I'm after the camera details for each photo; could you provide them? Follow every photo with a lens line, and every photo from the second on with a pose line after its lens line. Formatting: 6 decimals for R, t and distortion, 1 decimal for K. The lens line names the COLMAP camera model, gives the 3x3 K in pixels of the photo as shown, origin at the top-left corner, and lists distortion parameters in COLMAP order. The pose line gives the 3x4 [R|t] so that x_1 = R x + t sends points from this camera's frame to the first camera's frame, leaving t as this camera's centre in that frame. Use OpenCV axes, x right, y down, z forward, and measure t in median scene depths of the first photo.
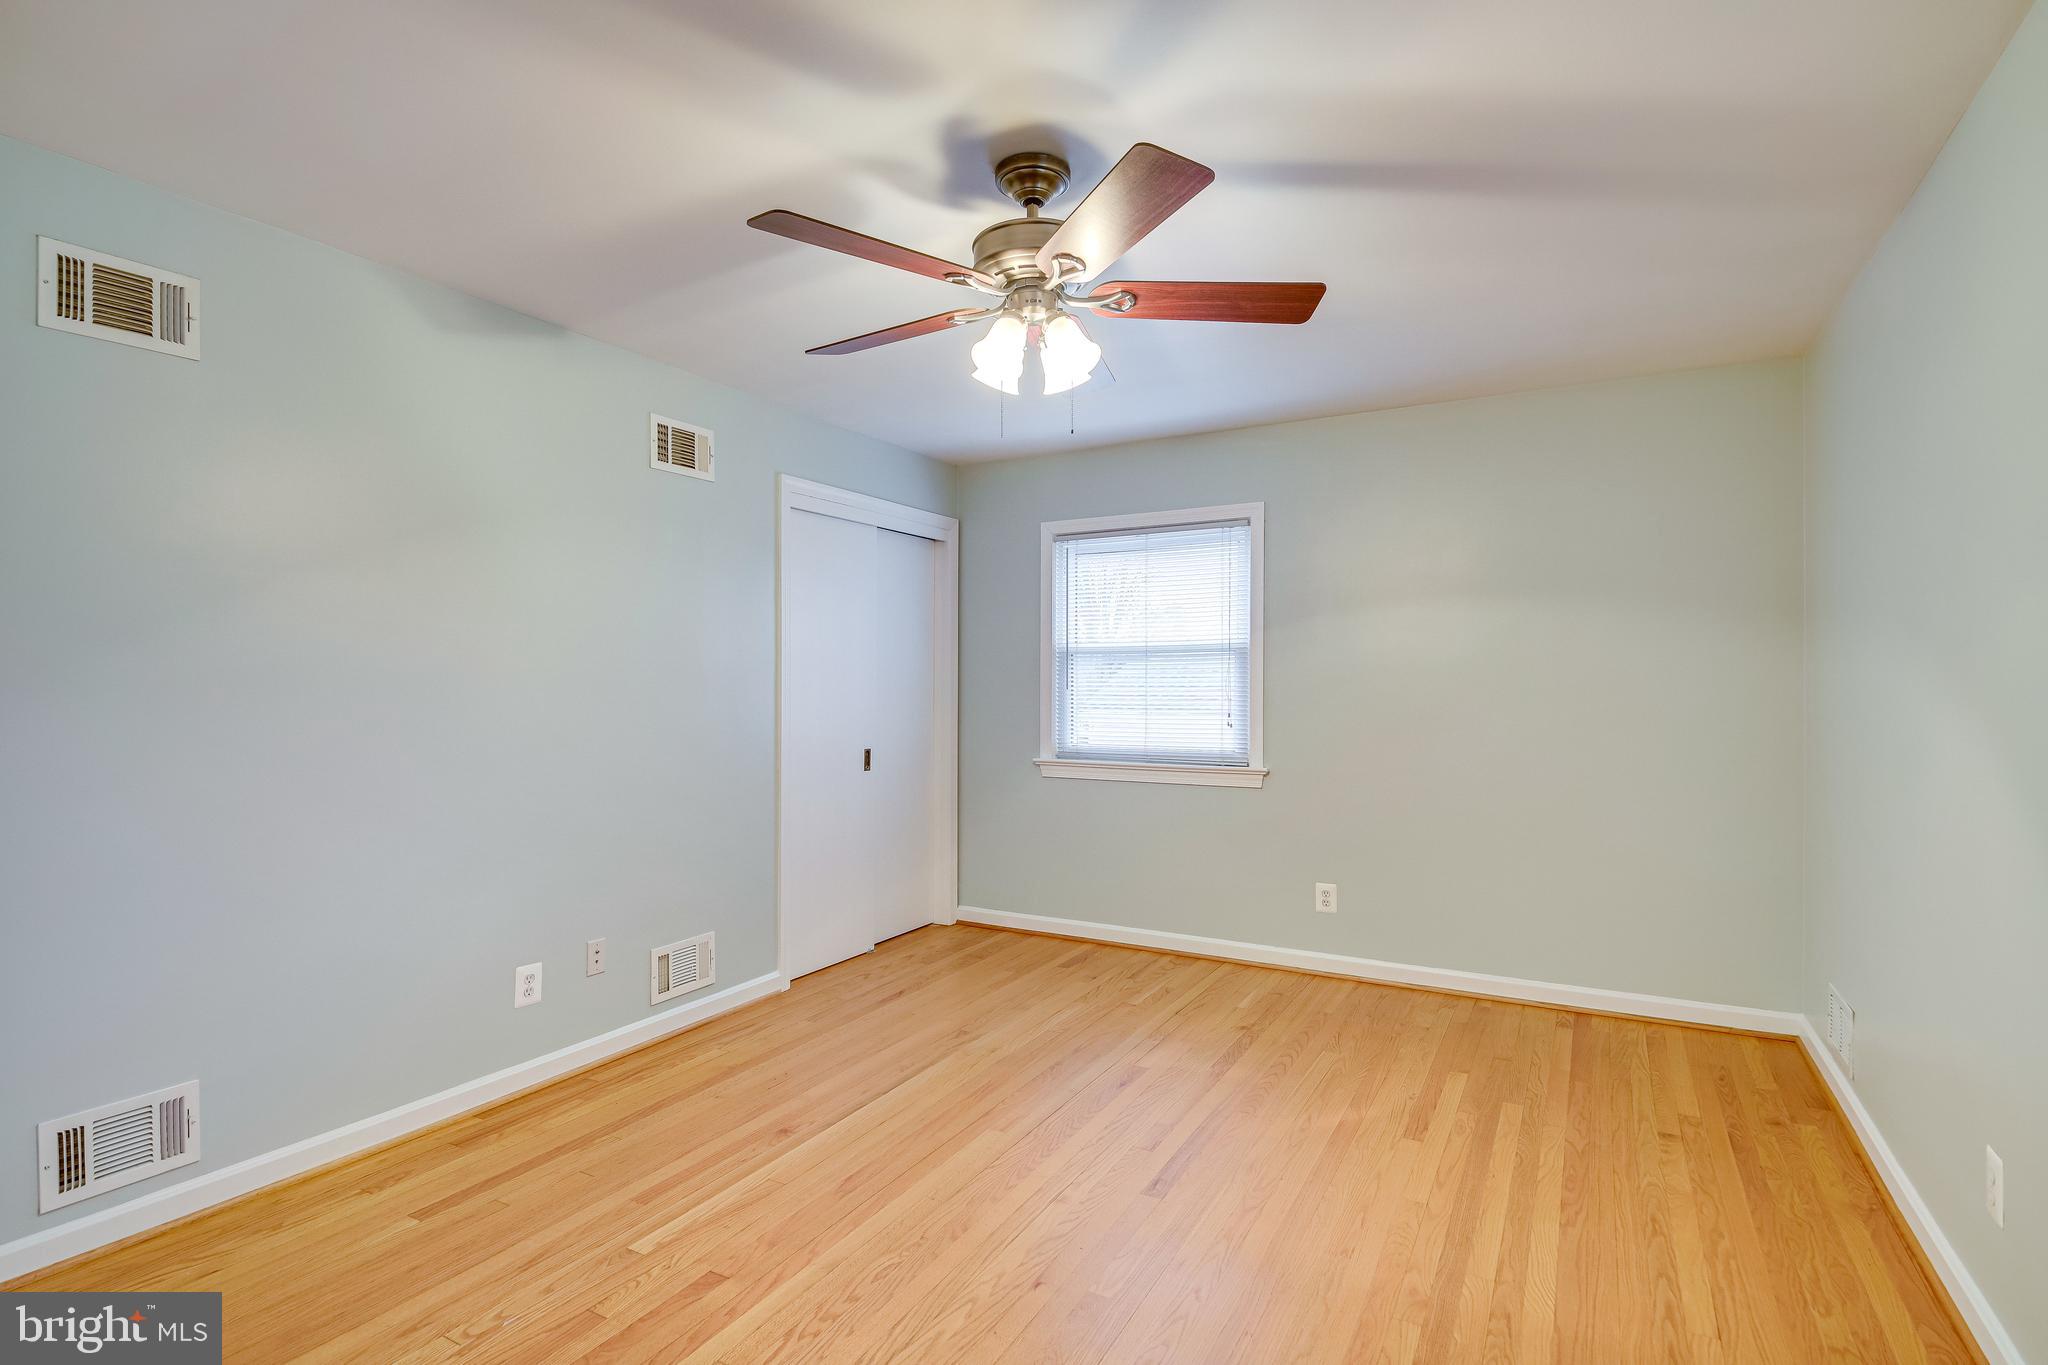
lens RADIAL K [[1002.9, 0, 1022.4], [0, 1002.9, 689.4], [0, 0, 1]] dist [0.045876, -0.035225]
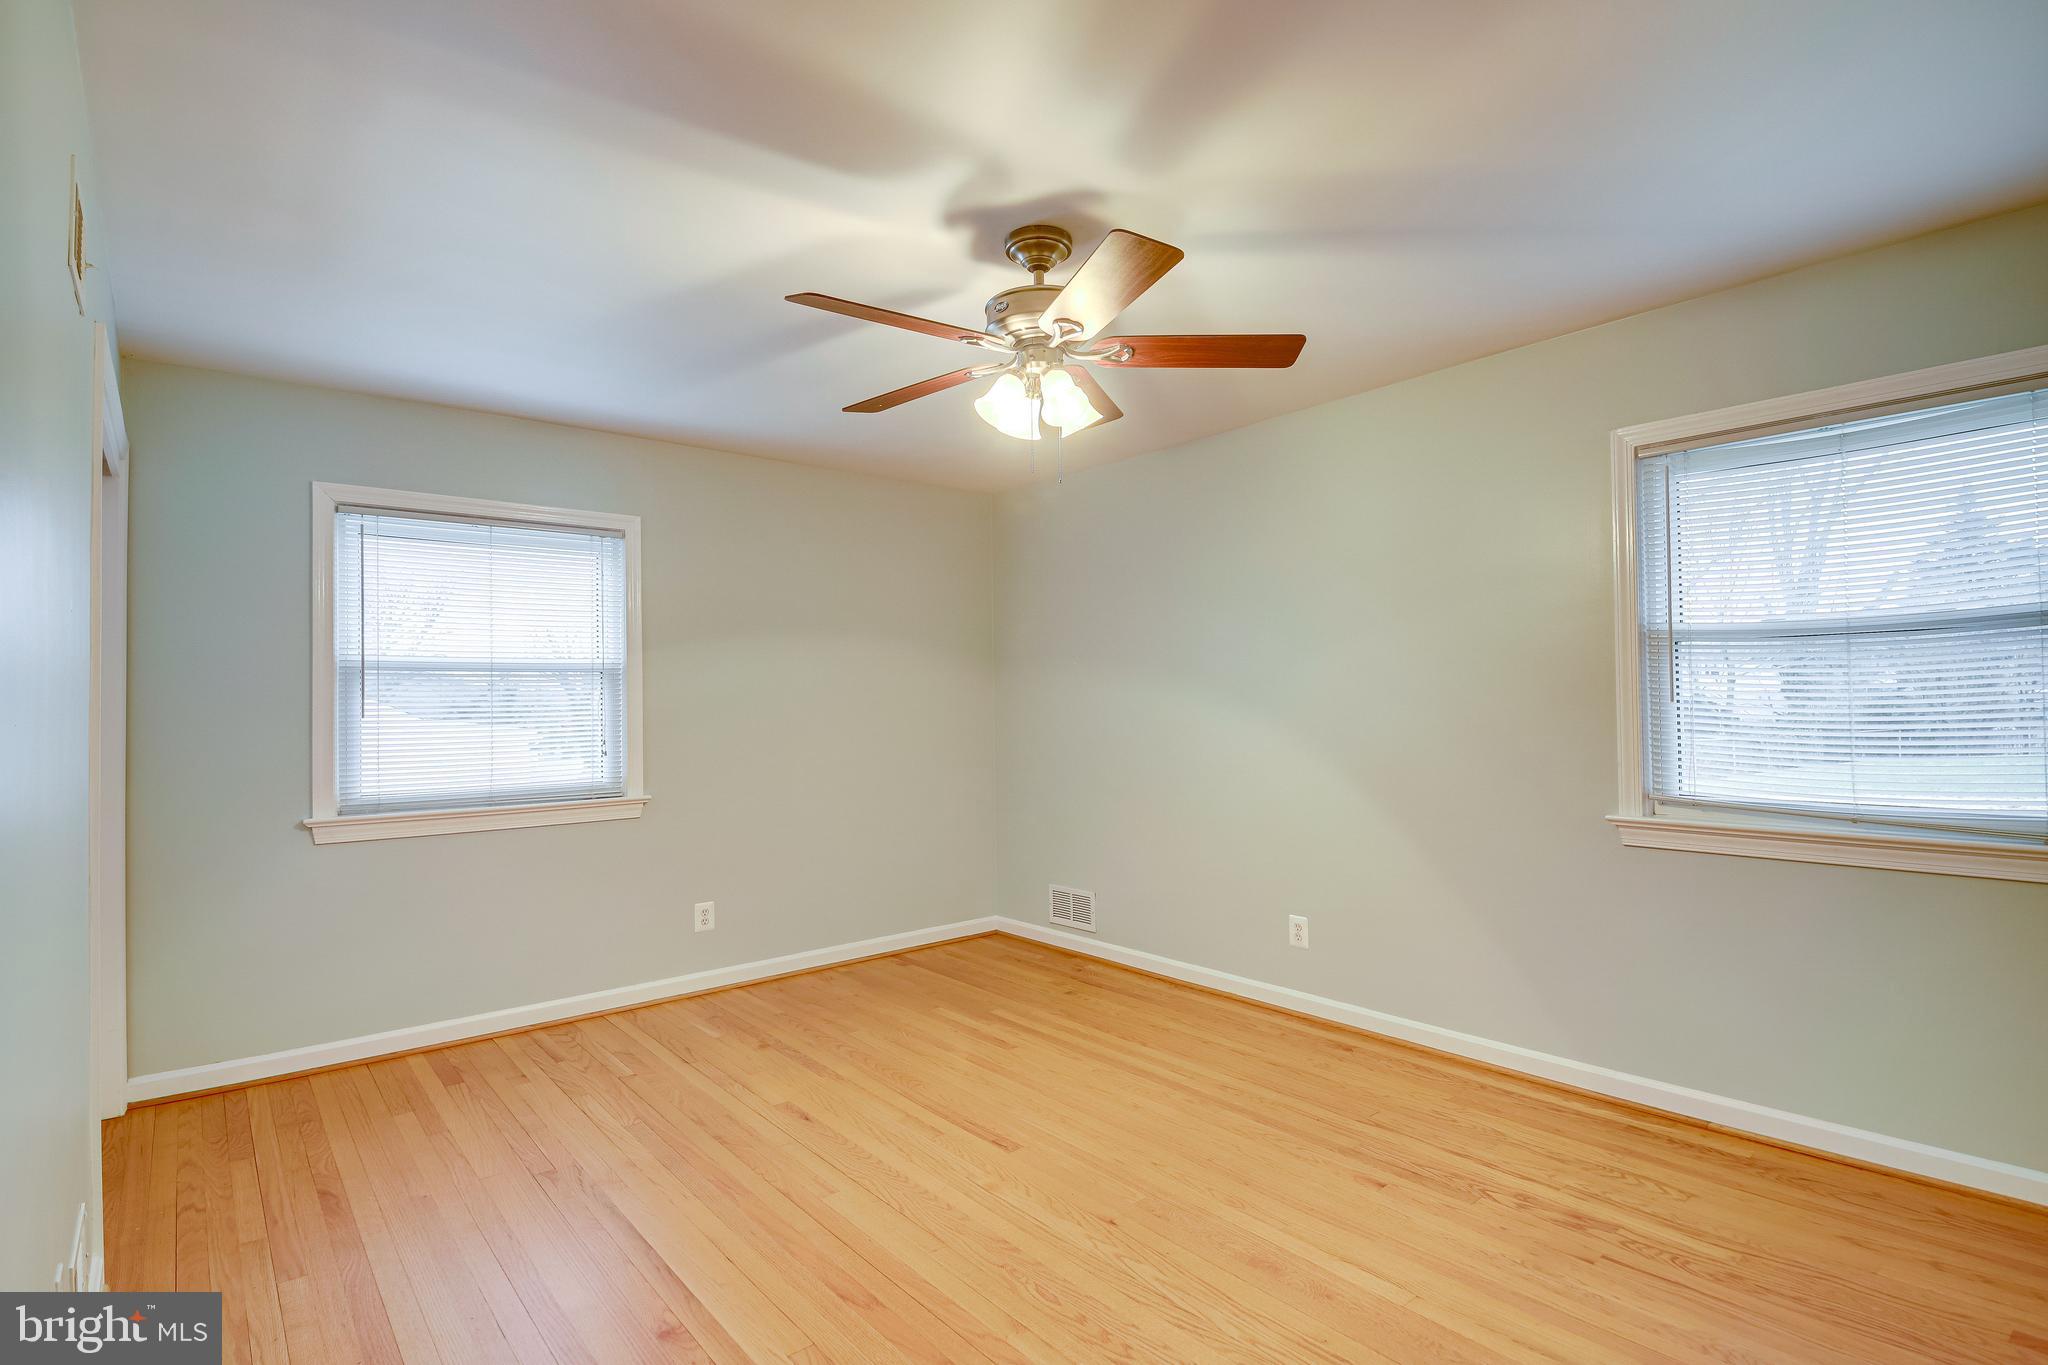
lens RADIAL K [[1002.9, 0, 1022.4], [0, 1002.9, 689.4], [0, 0, 1]] dist [0.045876, -0.035225]
pose [[0.356584, 0.009416, 0.934216, -0.649906], [0.019070, 0.999668, -0.017354, 0.001301], [-0.934069, 0.024004, 0.356286, 0.398968]]
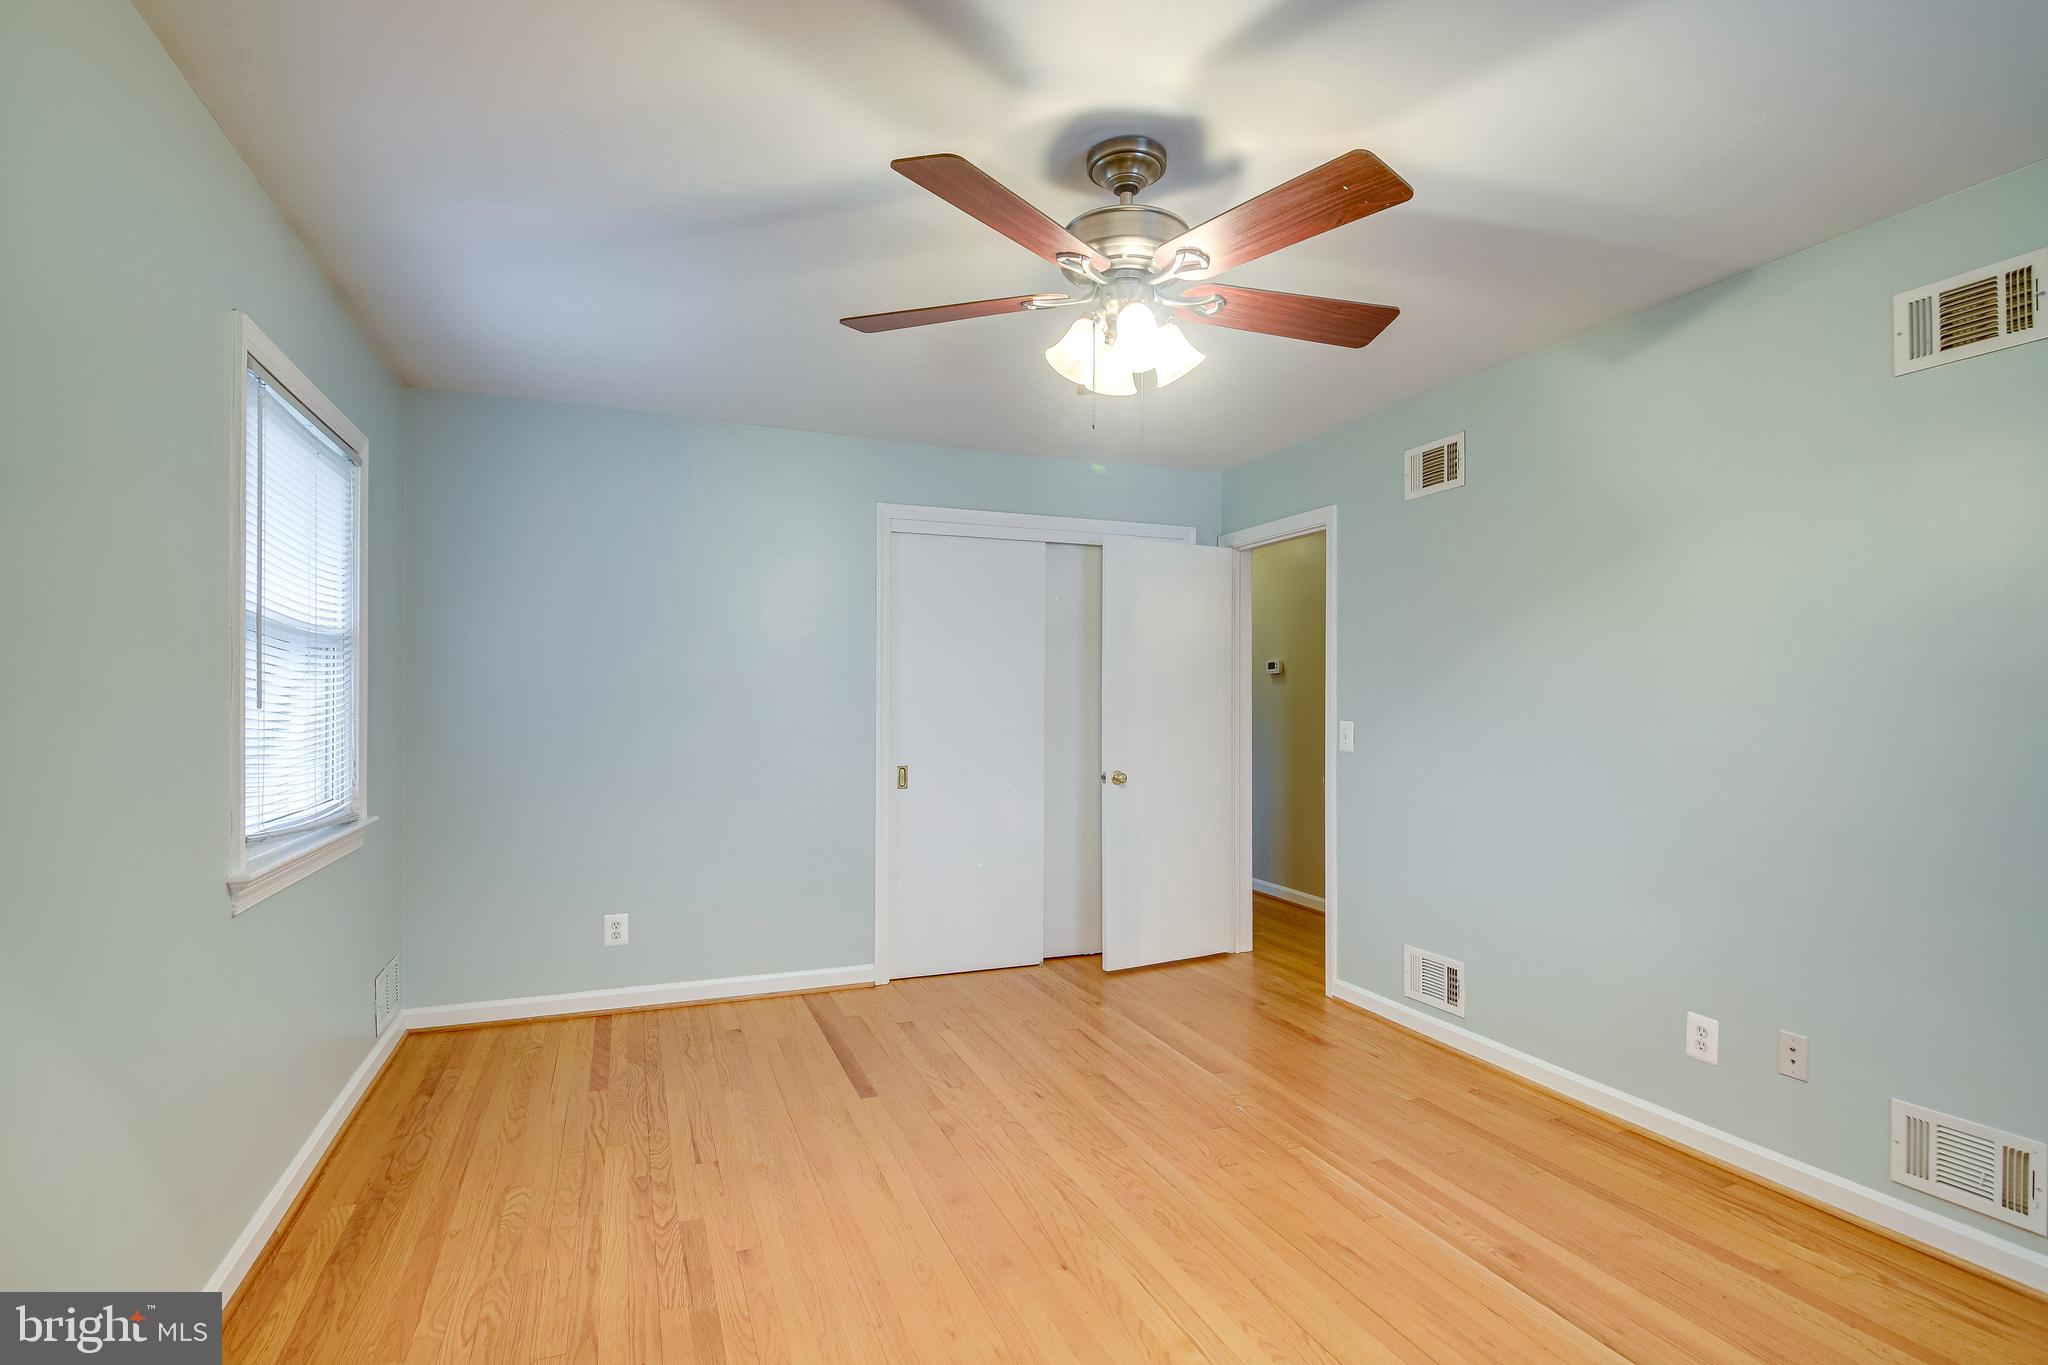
lens RADIAL K [[1011.2, 0, 1034.7], [0, 1011.2, 703.8], [0, 0, 1]] dist [0.045747, -0.035037]
pose [[-0.623944, -0.000156, -0.781469, 0.511710], [-0.007584, 0.999954, 0.005856, -0.002515], [0.781432, 0.009580, -0.623916, 0.967652]]
